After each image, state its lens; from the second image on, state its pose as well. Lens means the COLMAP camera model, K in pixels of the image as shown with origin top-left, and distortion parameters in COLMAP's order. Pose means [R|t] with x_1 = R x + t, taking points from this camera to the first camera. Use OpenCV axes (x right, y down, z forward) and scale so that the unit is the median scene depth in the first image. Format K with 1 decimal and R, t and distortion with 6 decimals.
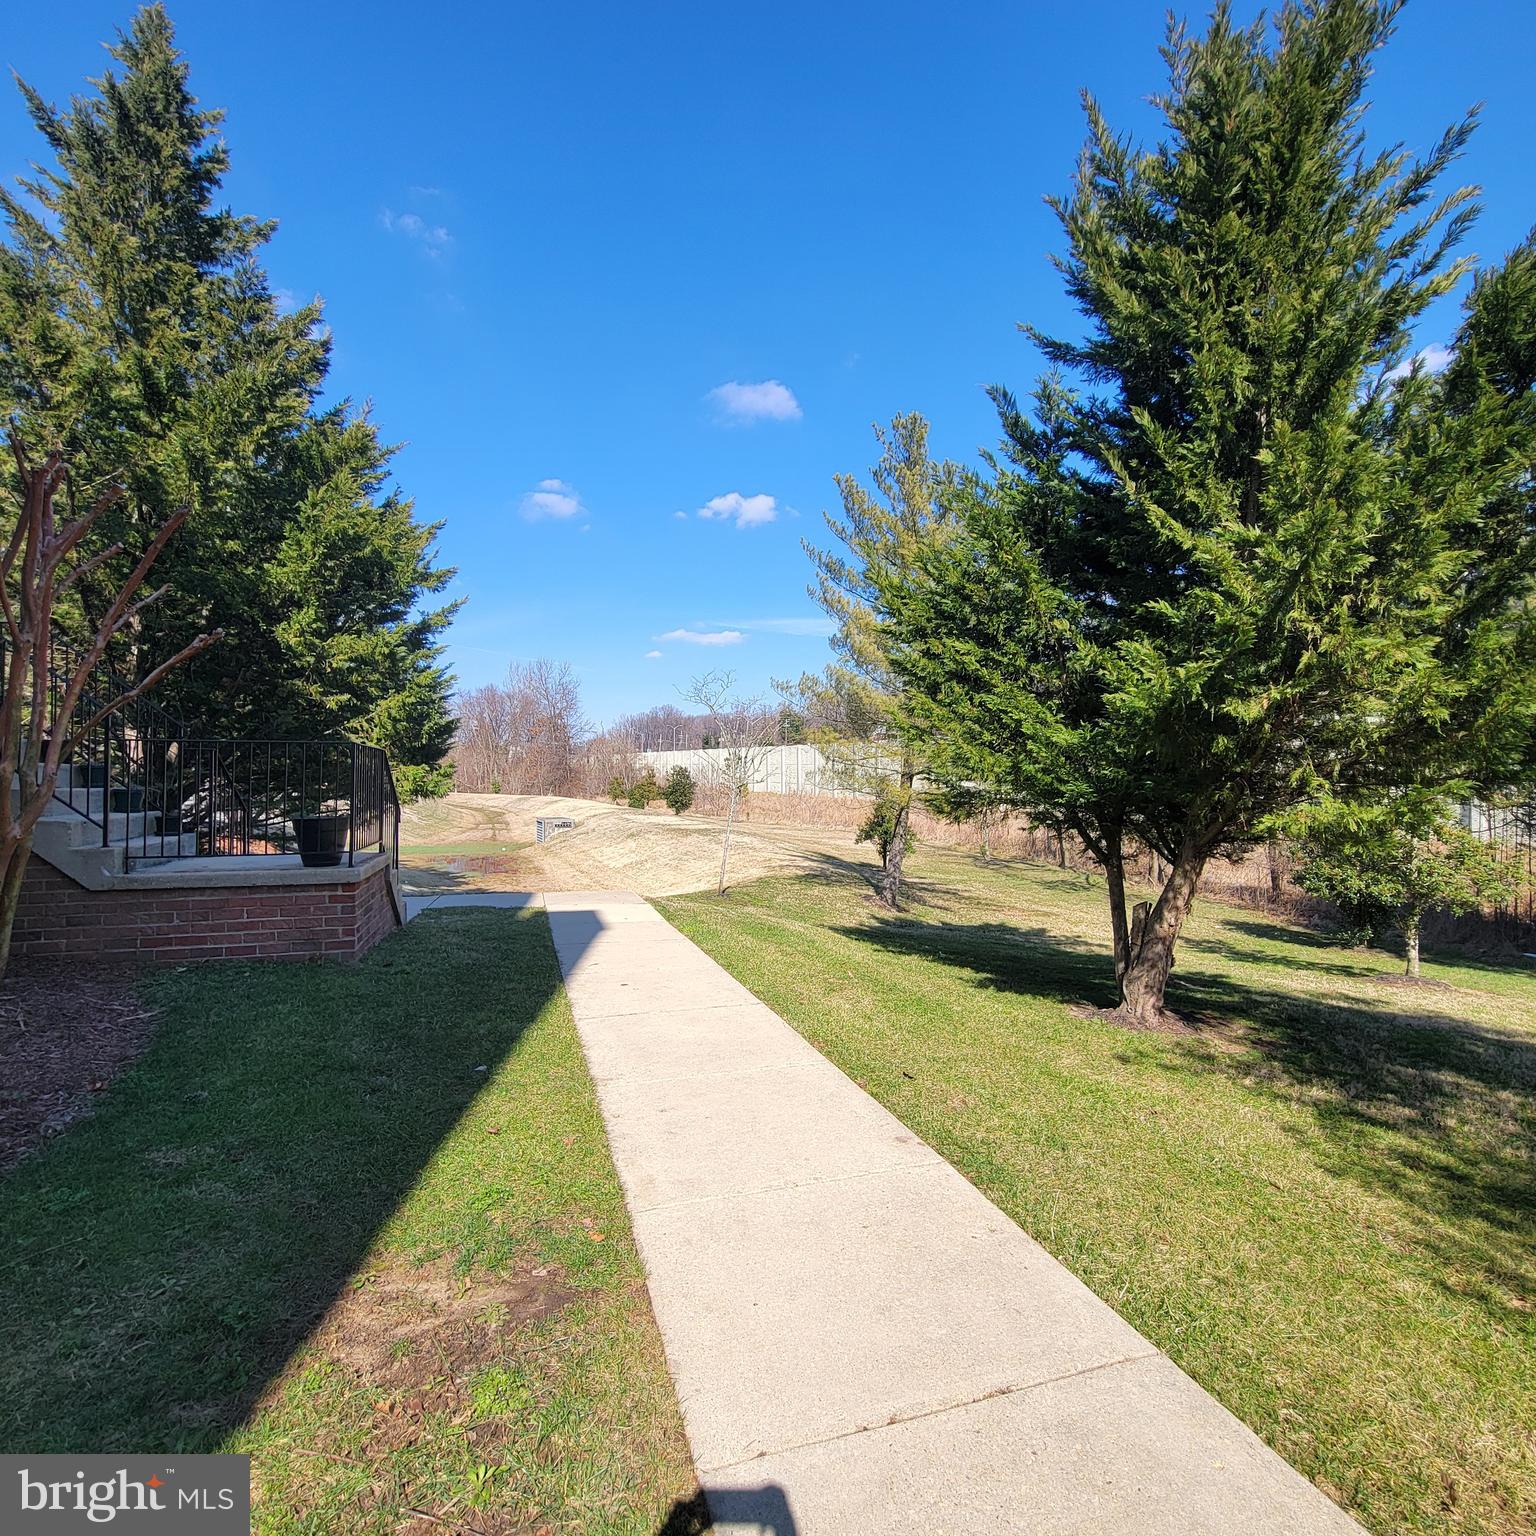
lens RADIAL K [[839.6, 0, 794.4], [0, 839.6, 758.4], [0, 0, 1]] dist [0.005022, -0.002599]
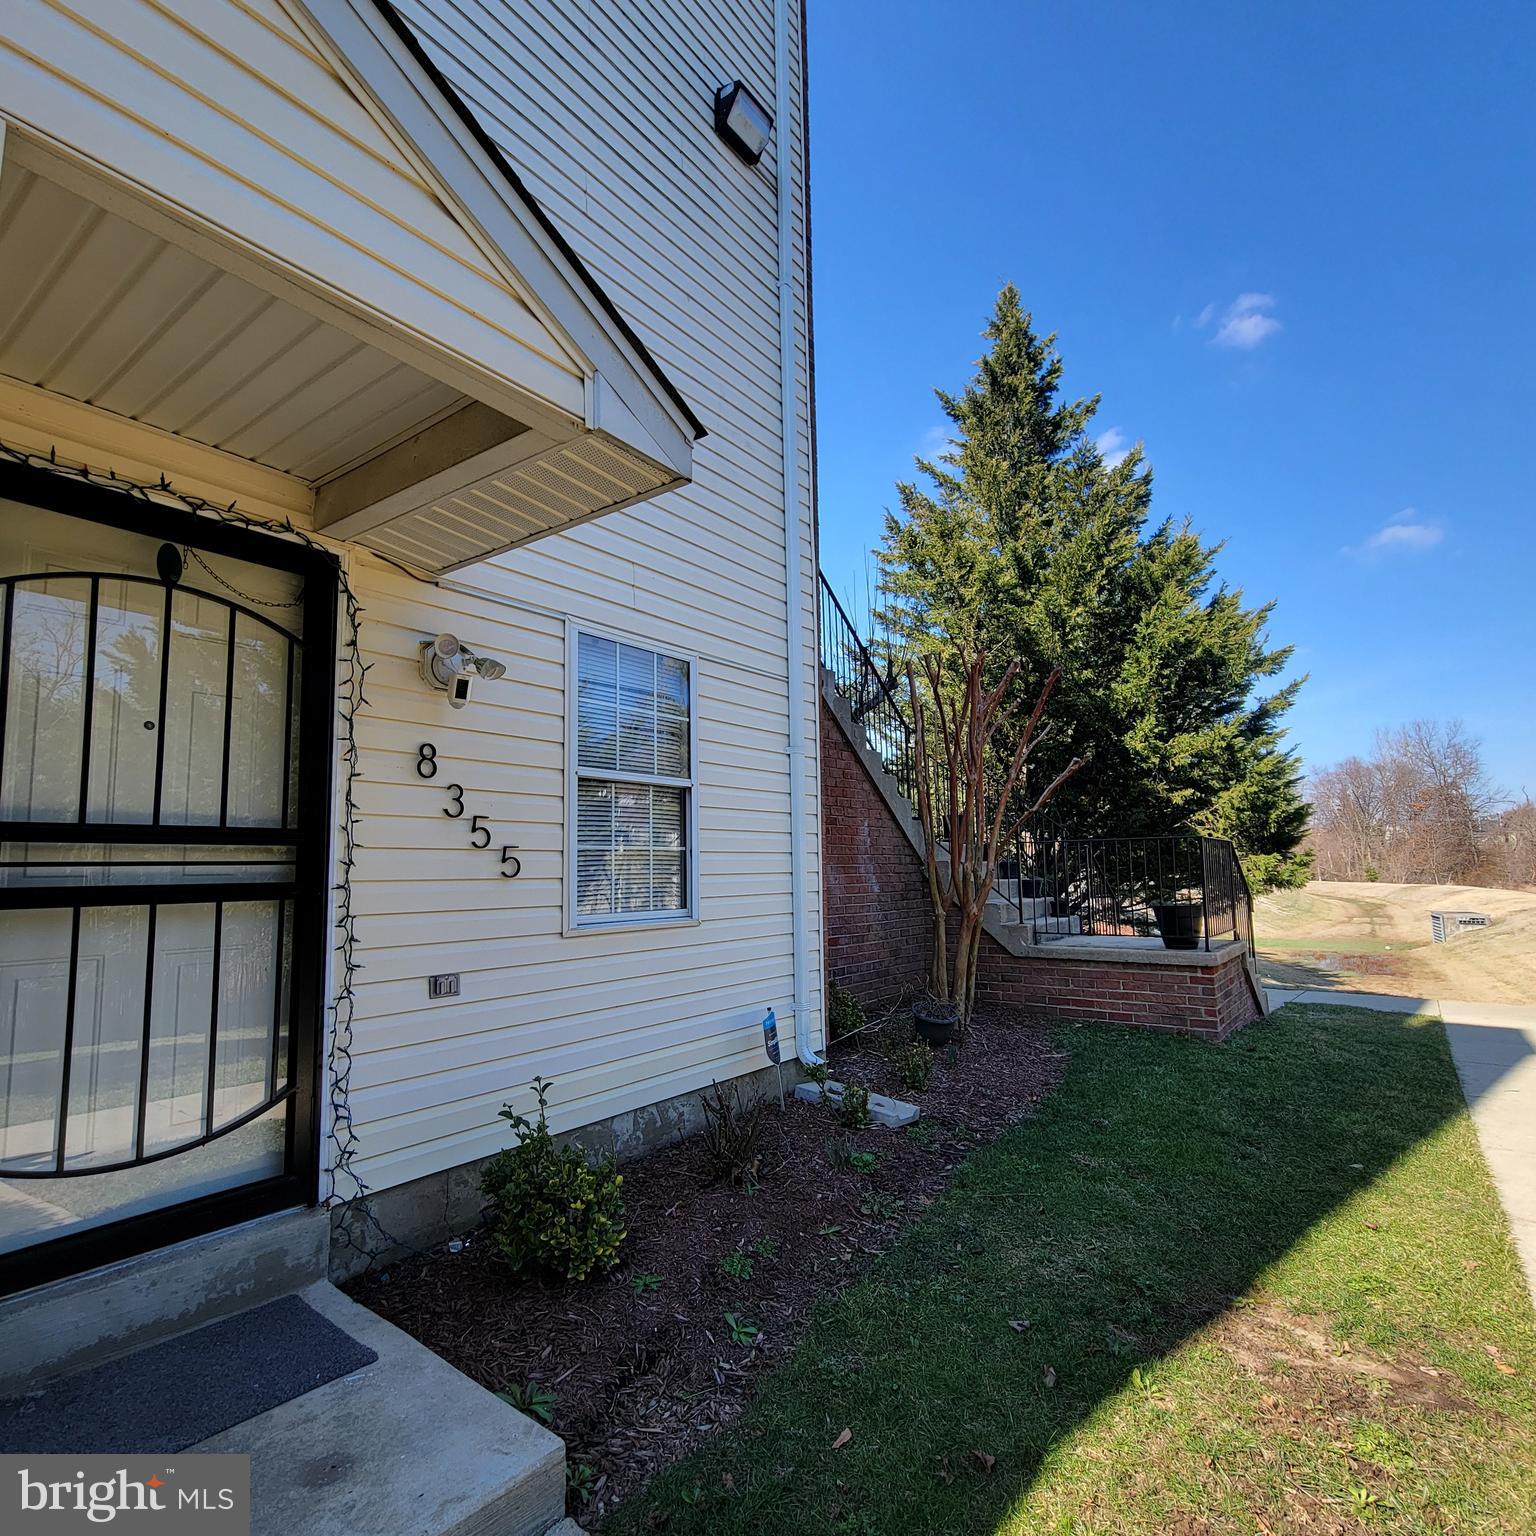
lens RADIAL K [[849.9, 0, 774.9], [0, 849.9, 784.0], [0, 0, 1]] dist [0.019347, -0.004298]
pose [[0.582386, -0.097646, -0.807027, 0.038202], [0.038669, 0.994963, -0.092480, -0.003198], [0.811992, 0.022652, 0.583229, -0.065248]]
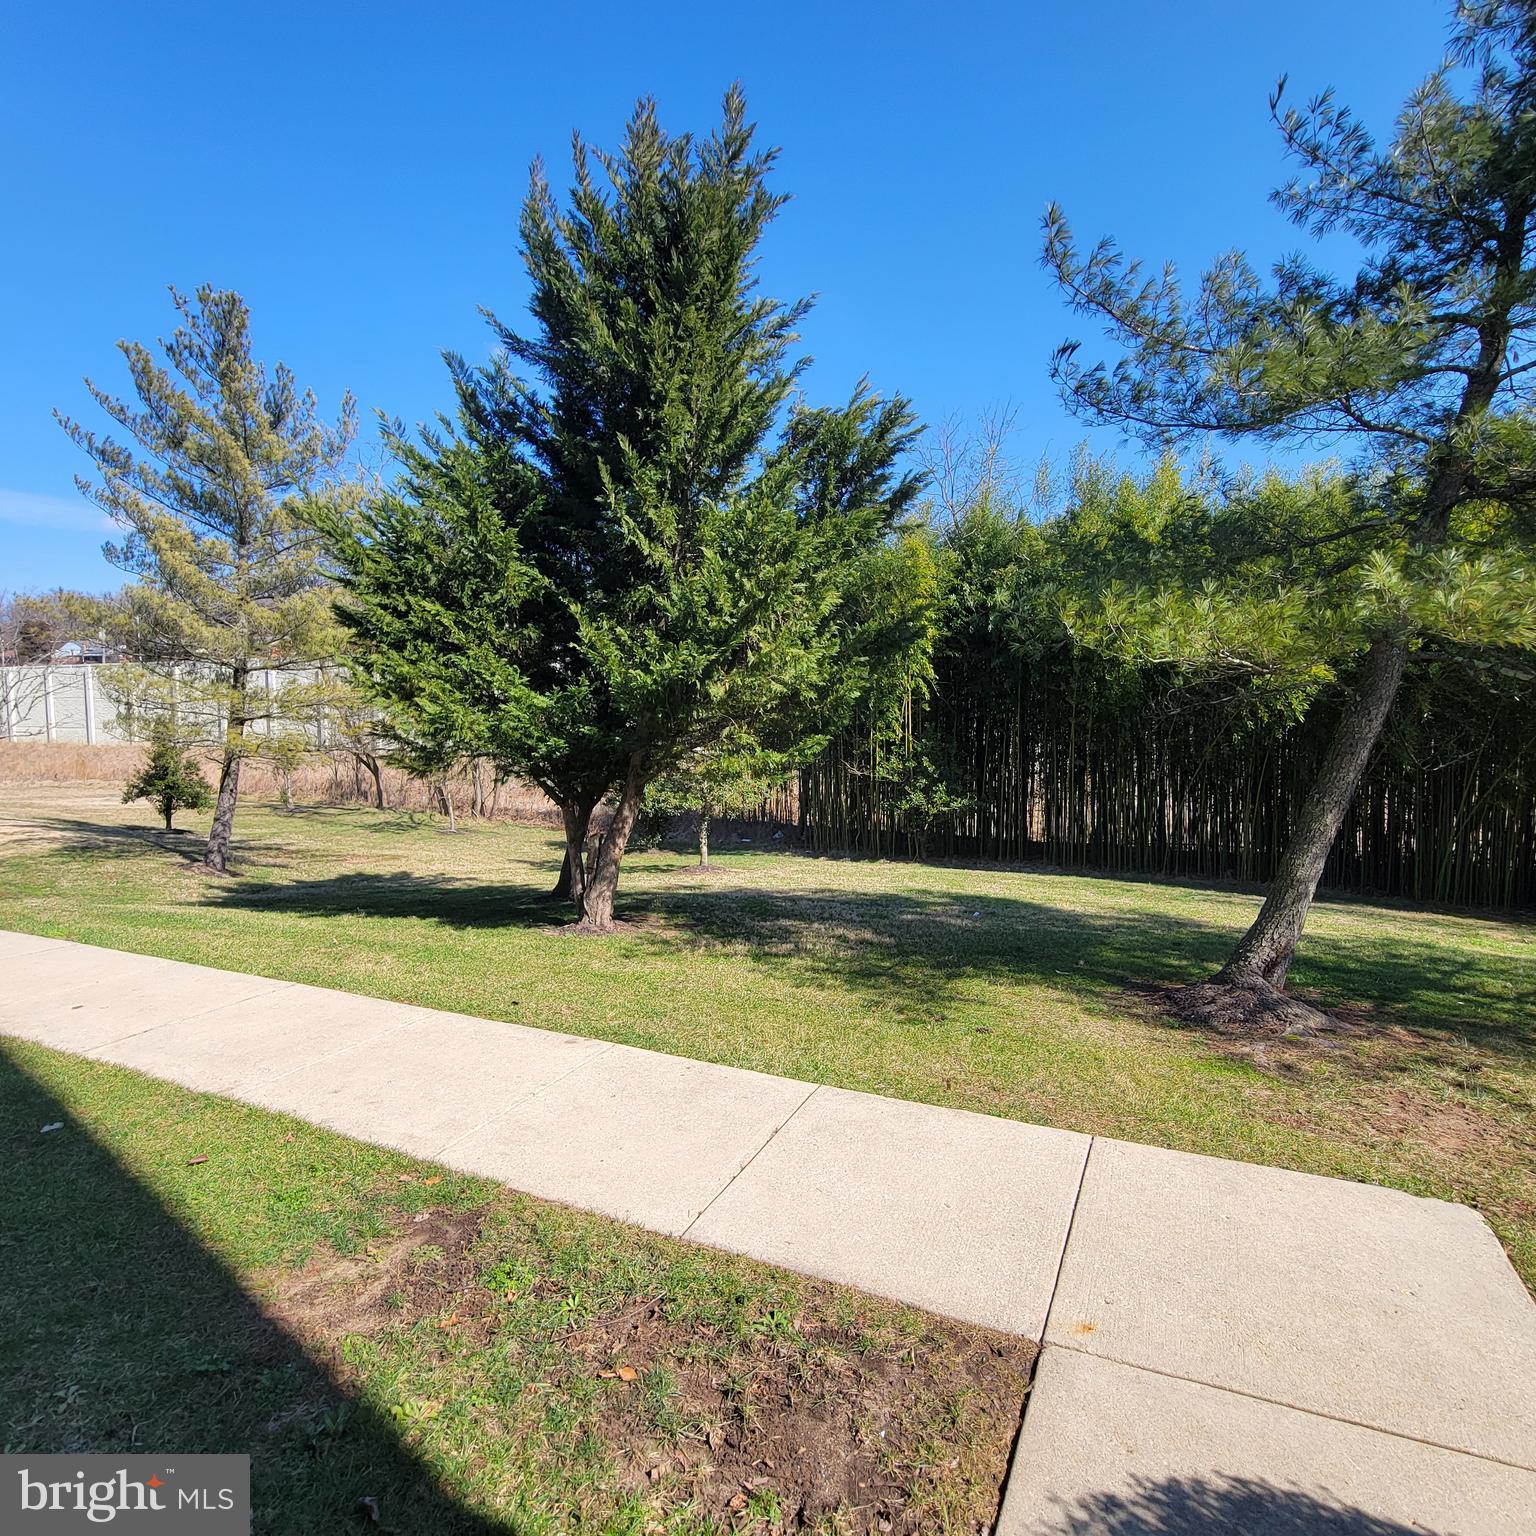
lens RADIAL K [[839.6, 0, 794.4], [0, 839.6, 758.4], [0, 0, 1]] dist [0.005022, -0.002599]
pose [[0.674652, -0.046150, 0.736692, -0.215215], [-0.014016, 0.997063, 0.075297, -0.026421], [-0.738003, -0.061125, 0.672023, -0.024817]]
